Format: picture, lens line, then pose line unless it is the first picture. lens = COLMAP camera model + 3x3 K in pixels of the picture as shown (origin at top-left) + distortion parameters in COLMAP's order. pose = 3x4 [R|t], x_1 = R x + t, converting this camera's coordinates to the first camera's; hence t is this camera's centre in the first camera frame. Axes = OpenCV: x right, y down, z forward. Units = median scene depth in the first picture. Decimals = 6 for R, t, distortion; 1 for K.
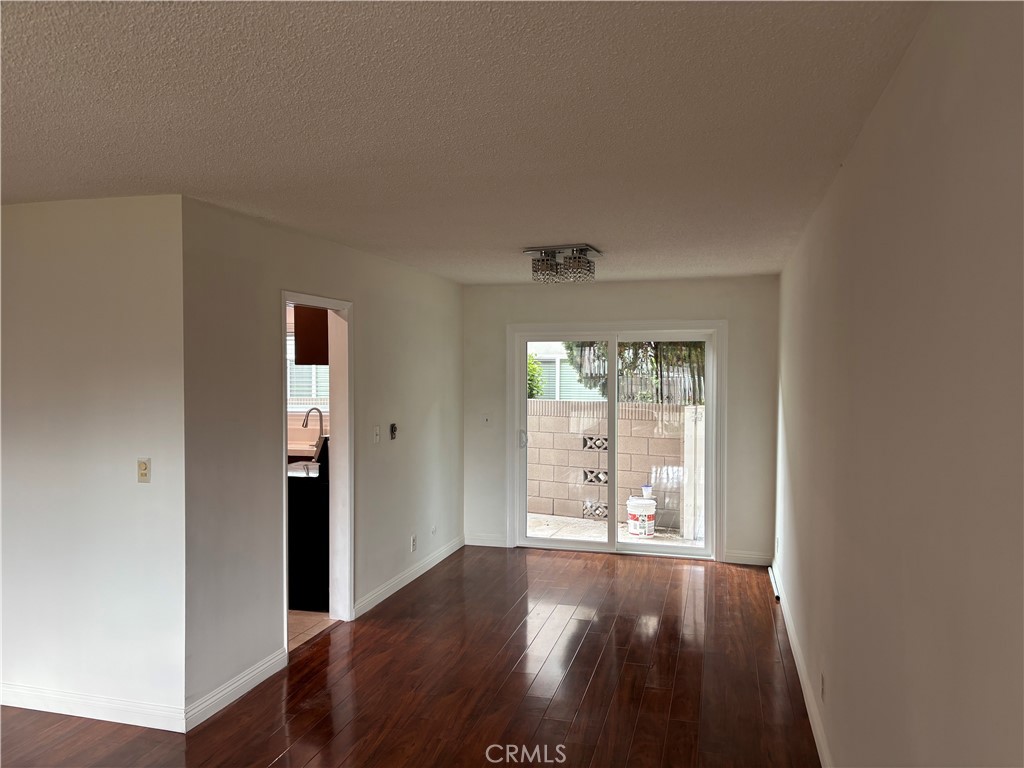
lens RADIAL K [[776.5, 0, 512.0], [0, 776.5, 384.0], [0, 0, 1]] dist [0.087833, -0.097644]
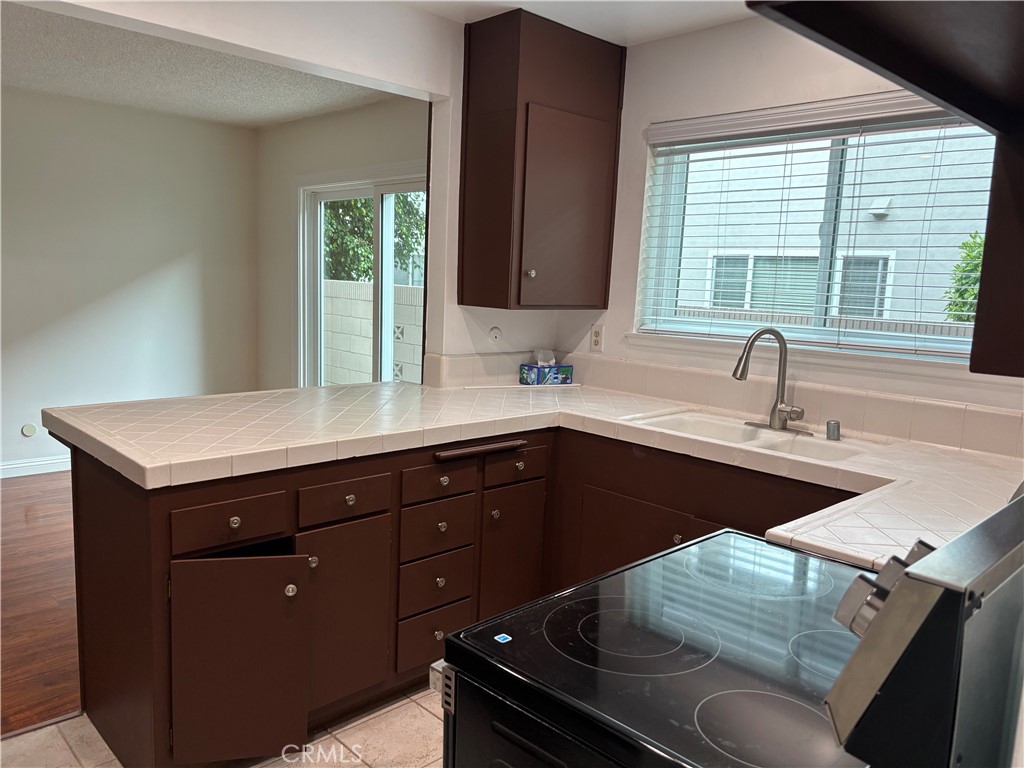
lens RADIAL K [[776.5, 0, 512.0], [0, 776.5, 384.0], [0, 0, 1]] dist [0.087833, -0.097644]
pose [[0.863384, 0.105033, -0.493494, -0.169207], [-0.051584, 0.991342, 0.120746, 0.017549], [0.501904, -0.078793, 0.861327, 0.603496]]
